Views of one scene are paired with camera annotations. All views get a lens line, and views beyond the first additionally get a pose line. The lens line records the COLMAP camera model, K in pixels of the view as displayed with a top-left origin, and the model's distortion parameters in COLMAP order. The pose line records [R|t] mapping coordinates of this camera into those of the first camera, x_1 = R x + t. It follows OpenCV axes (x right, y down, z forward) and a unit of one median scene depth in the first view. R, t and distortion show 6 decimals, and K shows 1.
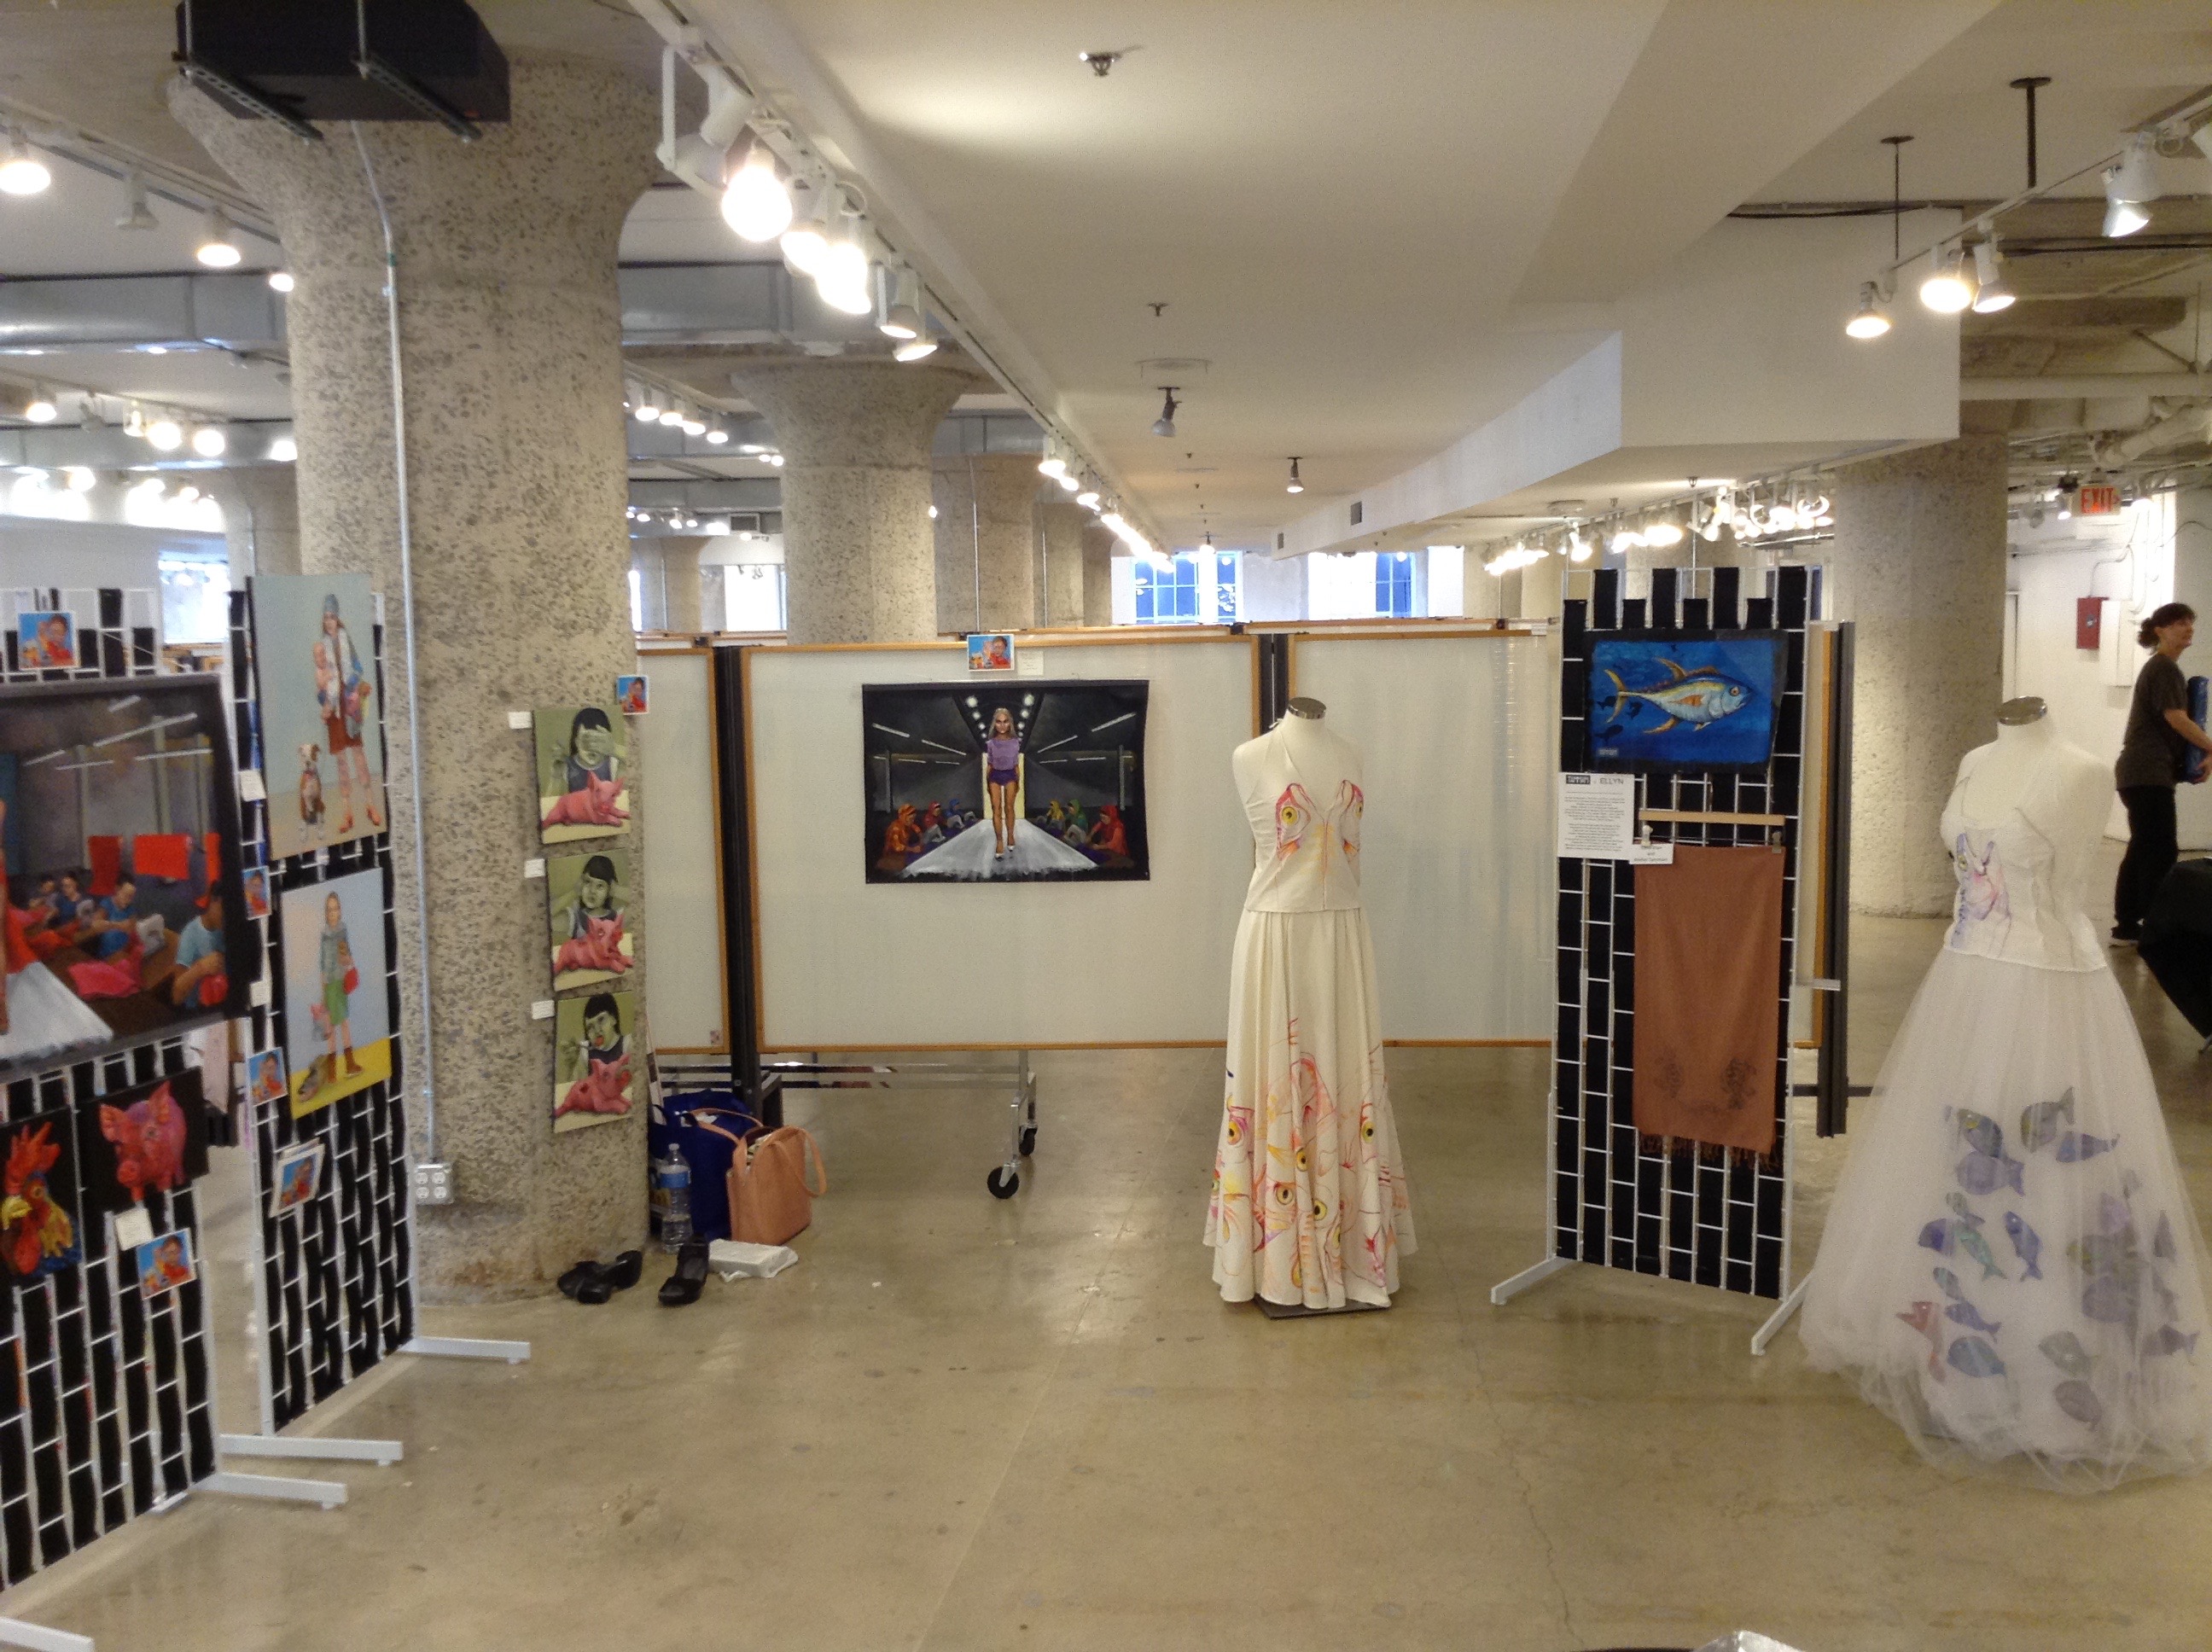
lens RADIAL K [[2008.8, 0, 1106.0], [0, 2008.8, 826.0], [0, 0, 1]] dist [0.152295, -0.352386]
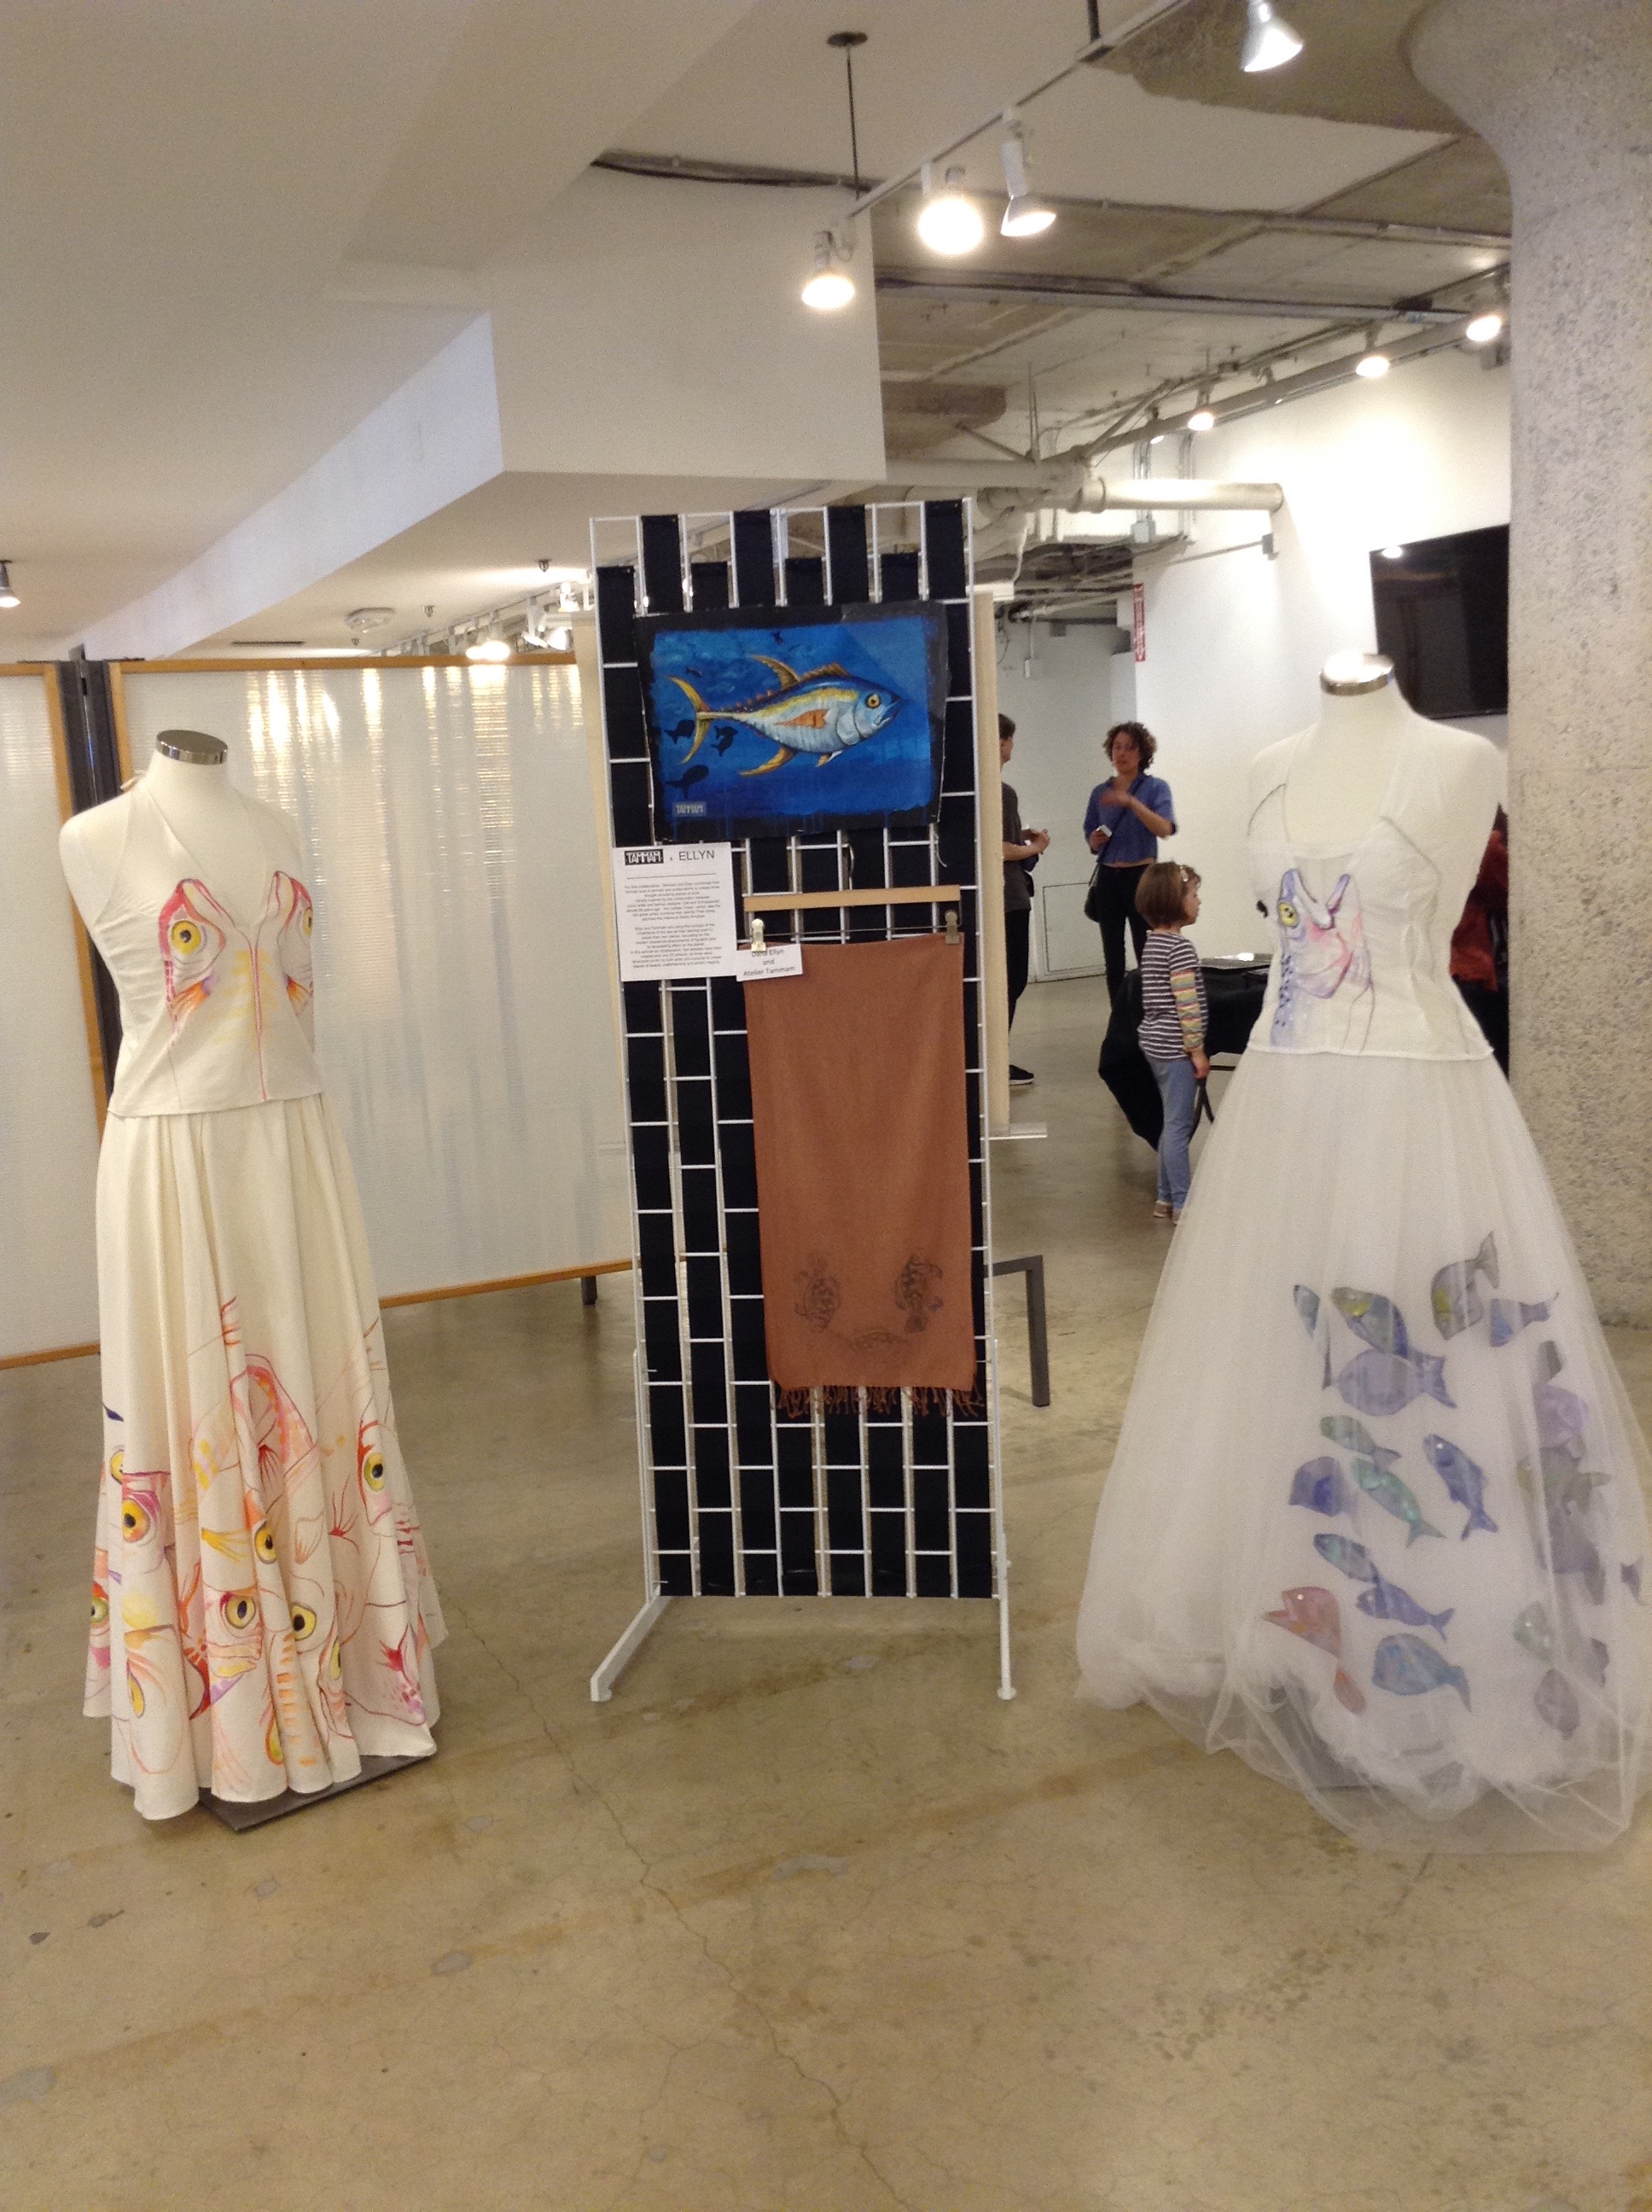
lens RADIAL K [[2008.8, 0, 830.1], [0, 2008.8, 1081.2], [0, 0, 1]] dist [0.152295, -0.352386]
pose [[0.883665, -0.099141, 0.457502, -0.012125], [0.089294, 0.995070, 0.043161, 0.025738], [-0.459525, 0.002712, 0.888161, 0.421202]]
